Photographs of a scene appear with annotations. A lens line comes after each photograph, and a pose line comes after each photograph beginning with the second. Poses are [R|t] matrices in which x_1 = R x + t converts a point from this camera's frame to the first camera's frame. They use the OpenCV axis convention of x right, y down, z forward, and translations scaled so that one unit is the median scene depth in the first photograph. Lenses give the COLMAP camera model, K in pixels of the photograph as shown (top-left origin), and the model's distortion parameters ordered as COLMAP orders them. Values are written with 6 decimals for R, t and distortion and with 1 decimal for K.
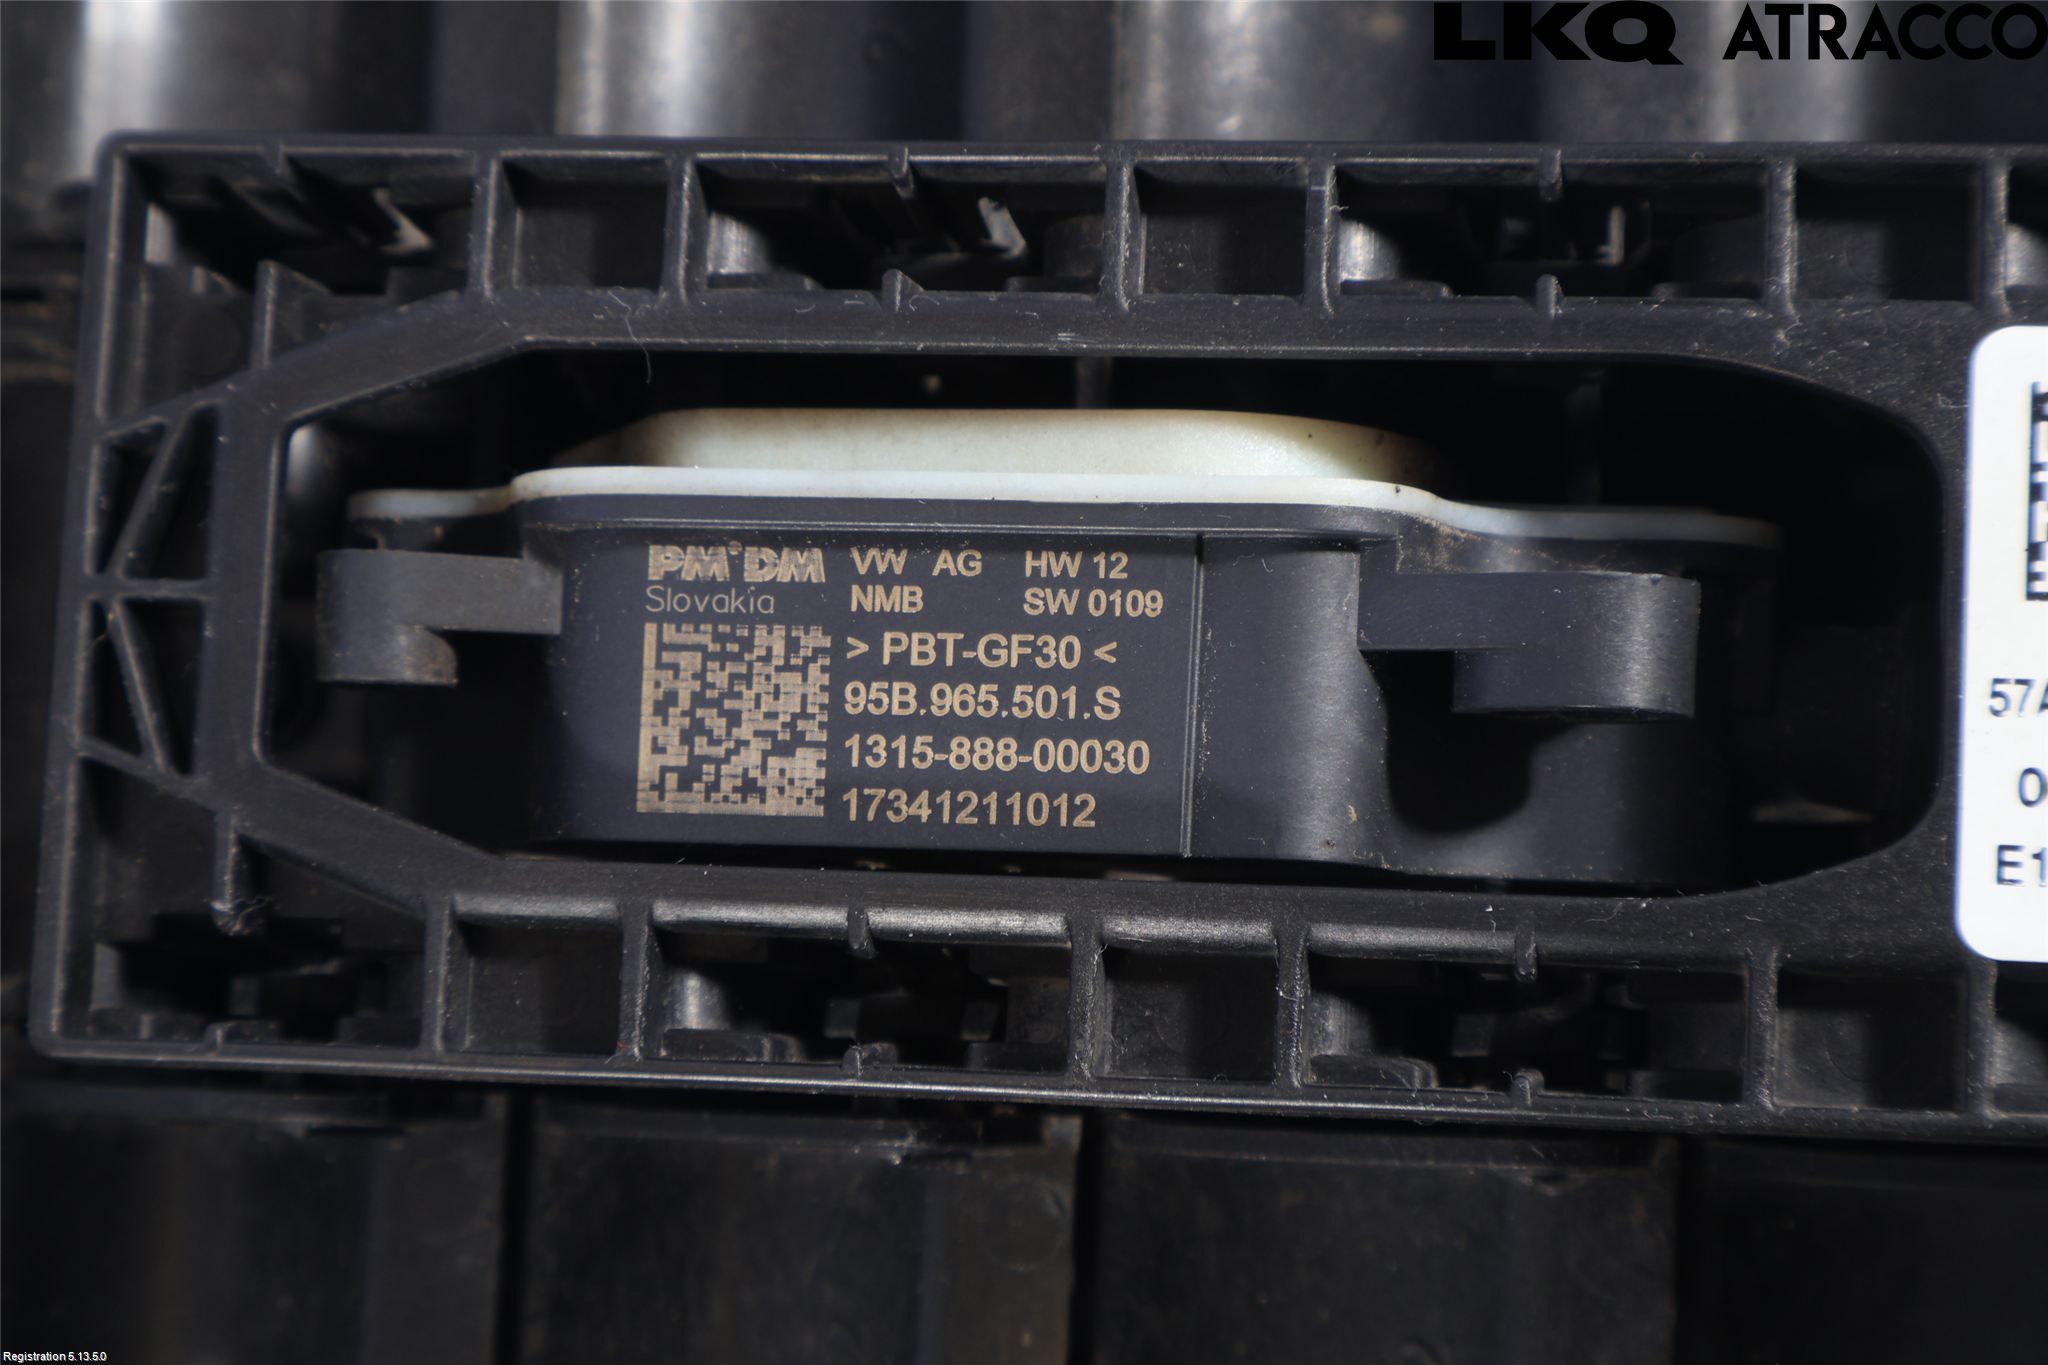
lens RADIAL K [[4227.8, 0, 1024.0], [0, 4227.8, 682.5], [0, 0, 1]] dist [0.076018, -0.239208]
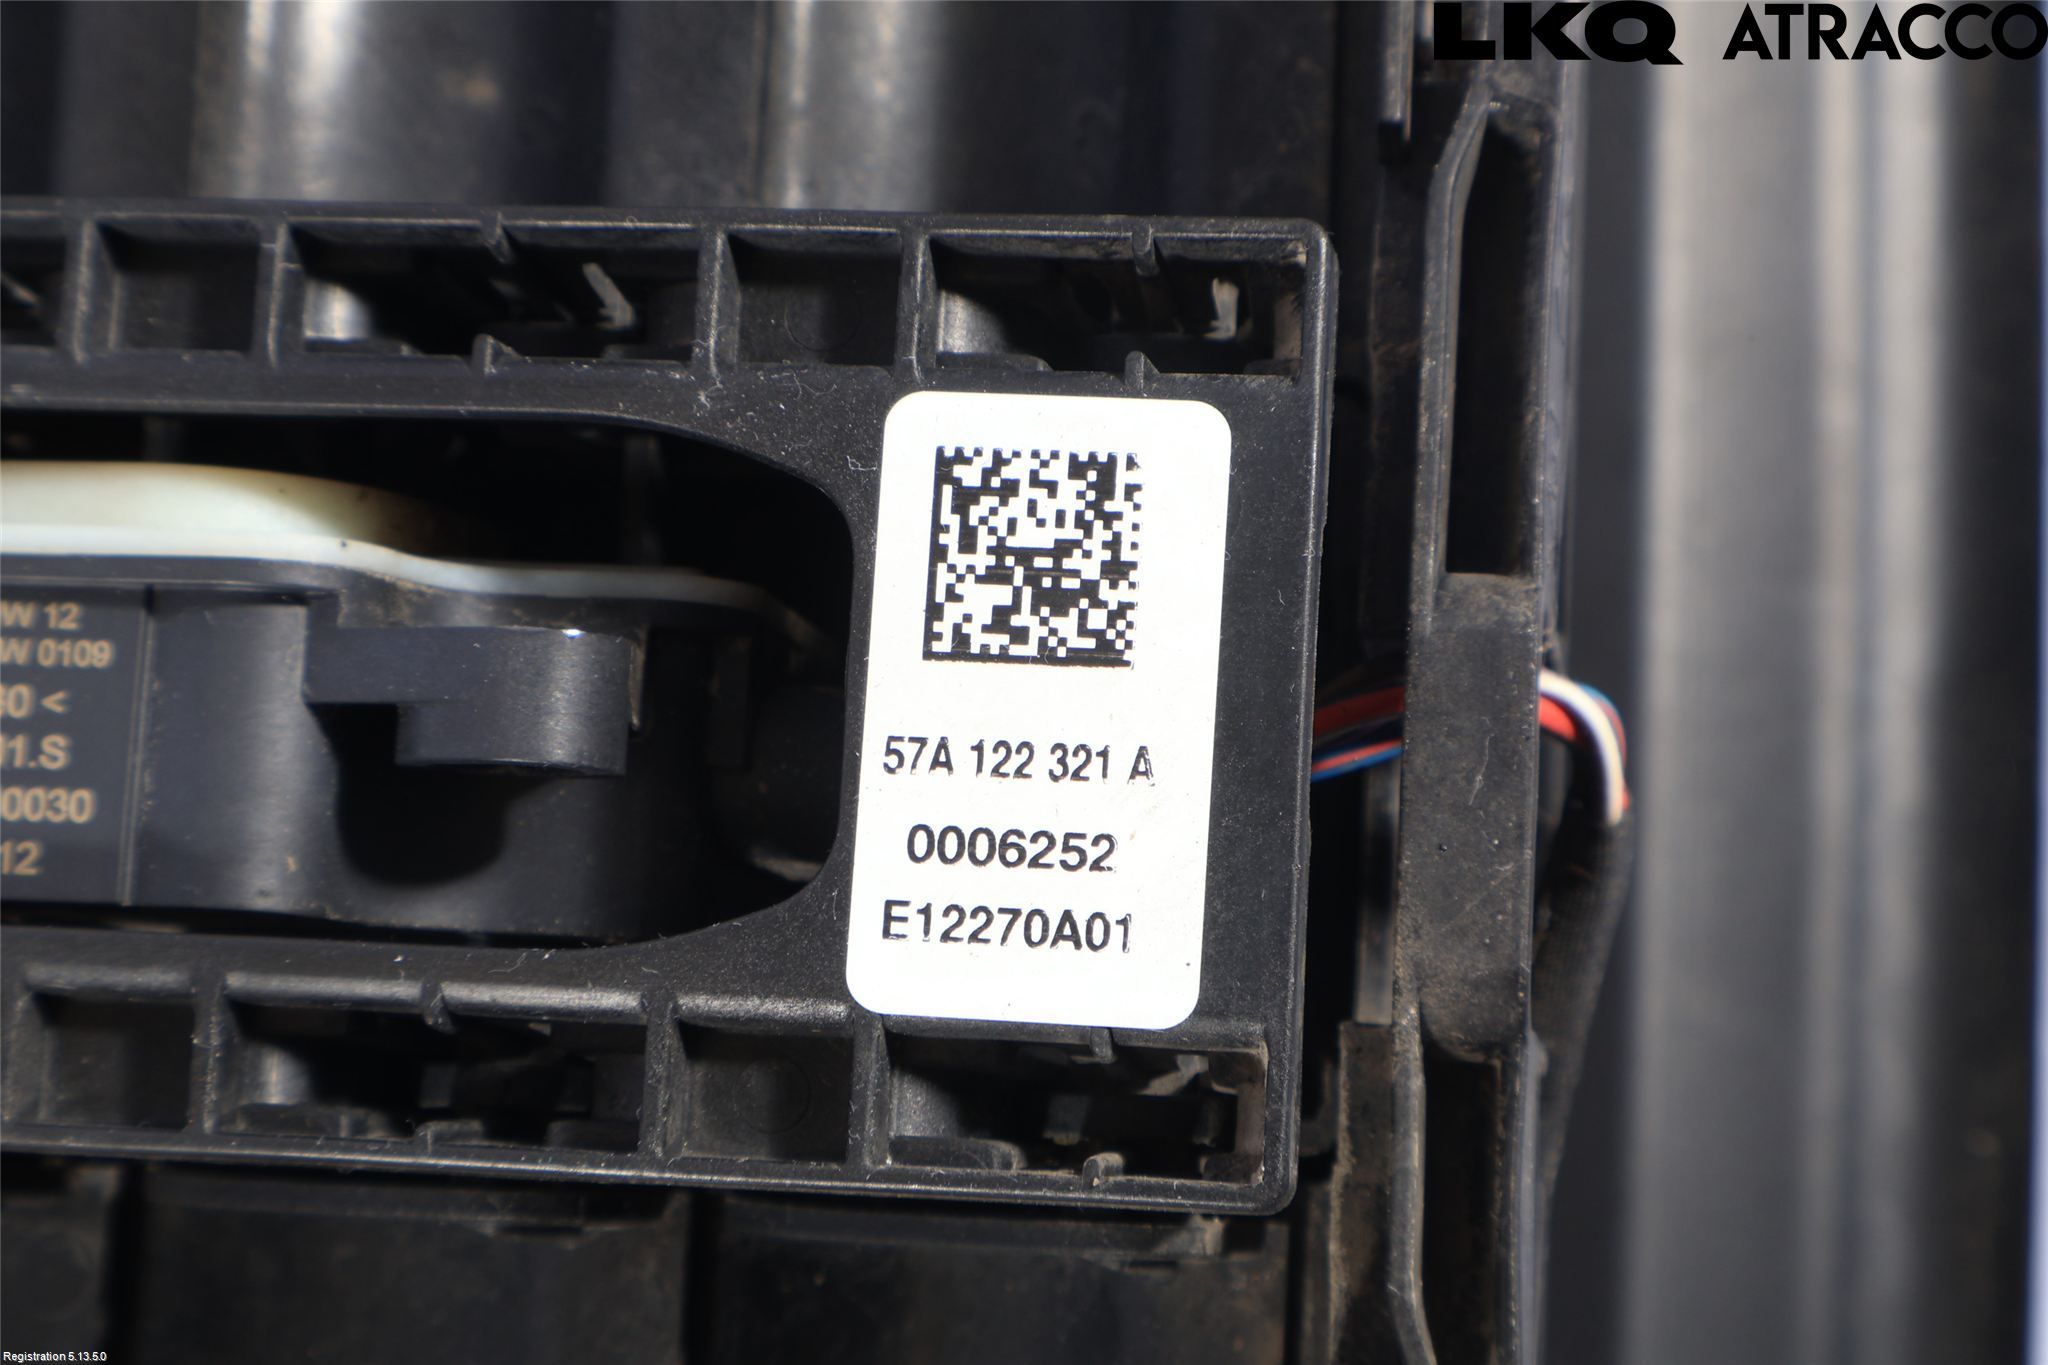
lens RADIAL K [[4327.2, 0, 1024.0], [0, 4327.2, 682.5], [0, 0, 1]] dist [-0.036189, 0.093680]
pose [[0.999741, 0.011591, 0.019586, 0.230209], [-0.011201, 0.999740, -0.019880, 0.006149], [-0.019811, 0.019656, 0.999611, -0.035923]]
